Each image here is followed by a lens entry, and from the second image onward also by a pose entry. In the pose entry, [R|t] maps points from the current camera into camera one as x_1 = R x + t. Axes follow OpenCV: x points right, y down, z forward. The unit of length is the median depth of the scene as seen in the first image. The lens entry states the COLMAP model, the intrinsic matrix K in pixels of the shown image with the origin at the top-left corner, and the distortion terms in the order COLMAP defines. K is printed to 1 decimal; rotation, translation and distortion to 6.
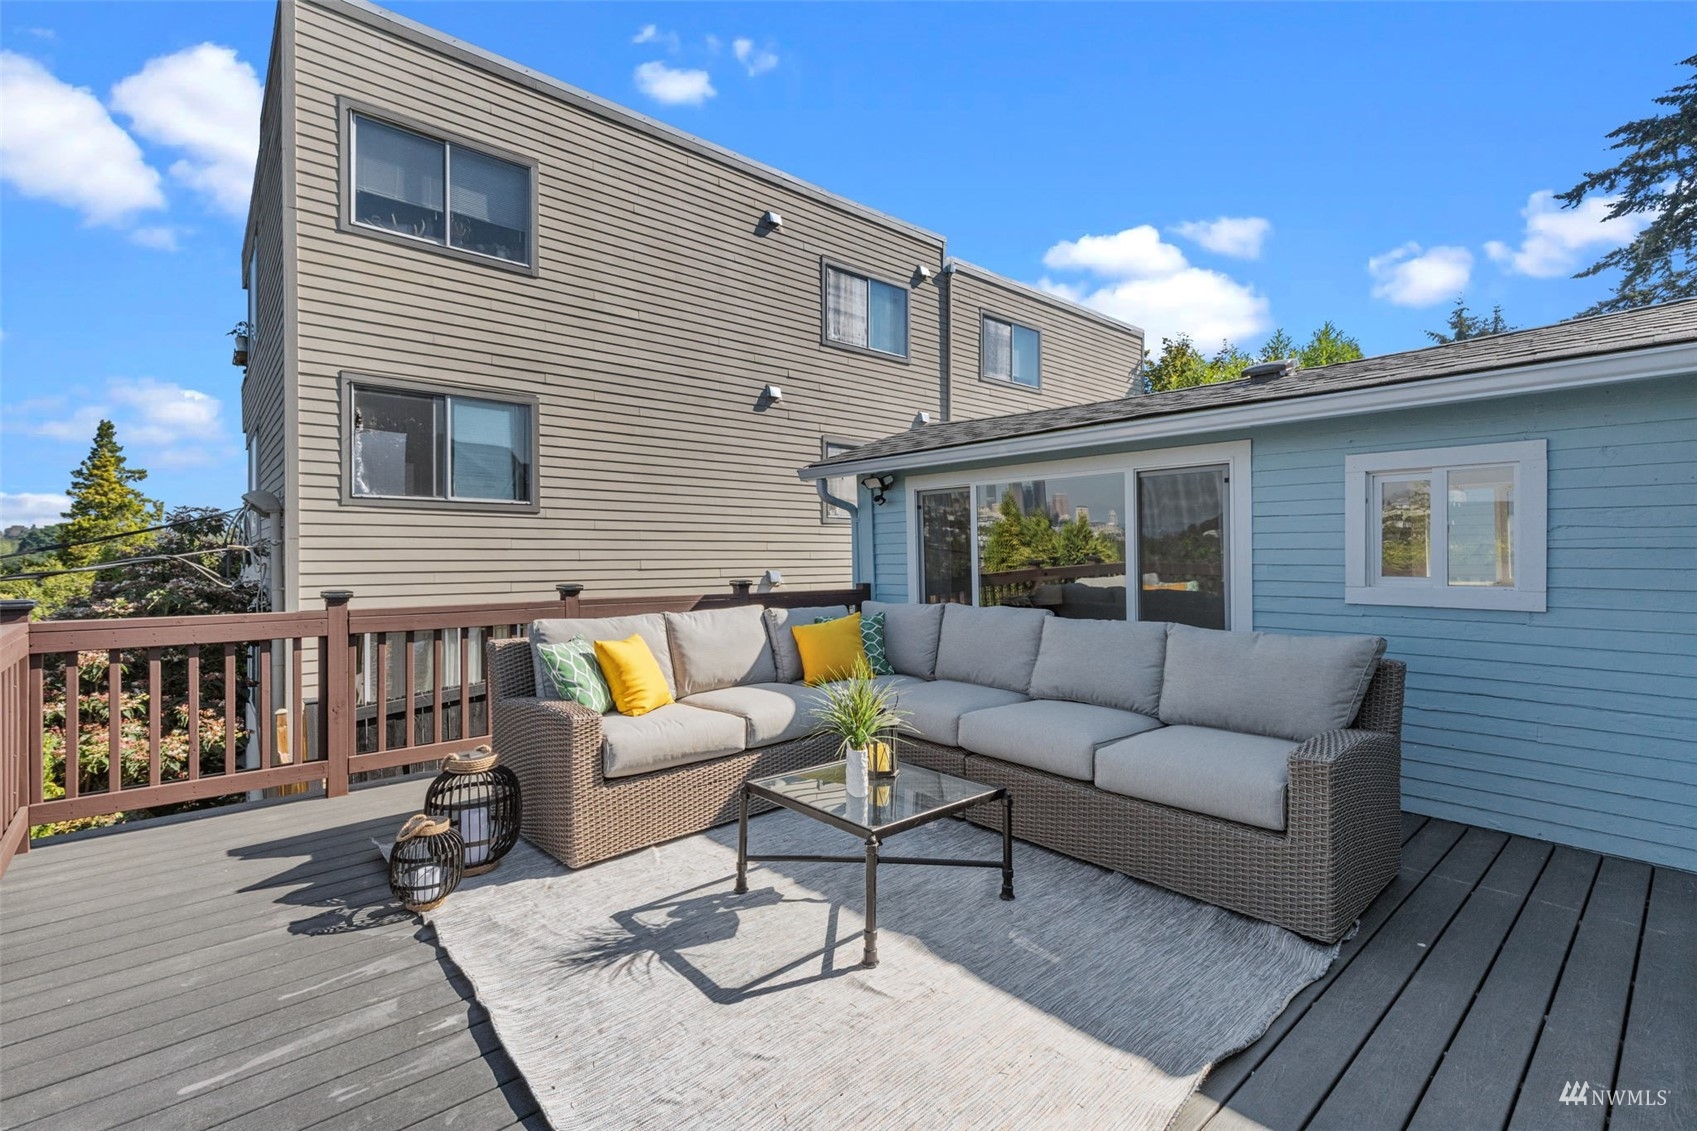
lens RADIAL K [[747.8, 0, 850.1], [0, 747.8, 561.6], [0, 0, 1]] dist [-0.000436, -0.000884]
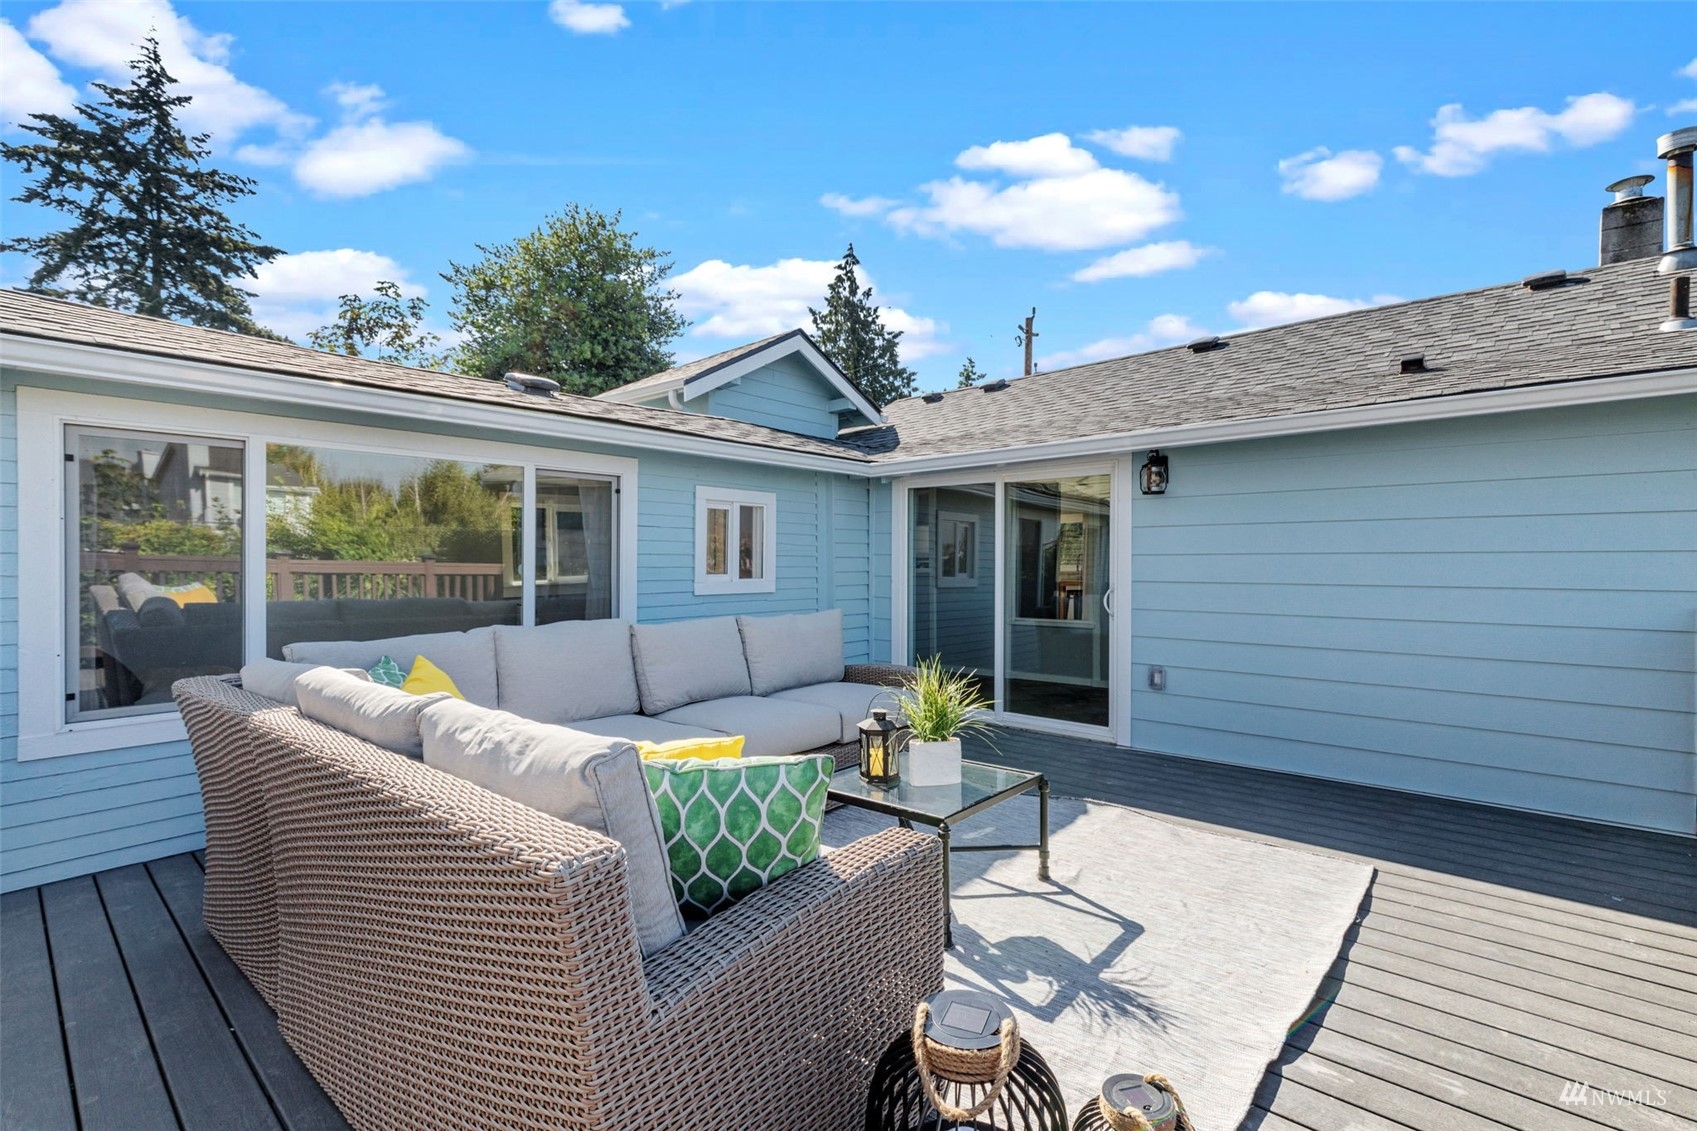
lens RADIAL K [[776.6, 0, 851.9], [0, 776.6, 553.1], [0, 0, 1]] dist [0.003692, 0.000638]
pose [[-0.124407, 0.011811, 0.992161, -1.089427], [0.007371, 0.999913, -0.010979, -0.003339], [-0.992204, 0.005947, -0.124483, 1.290198]]
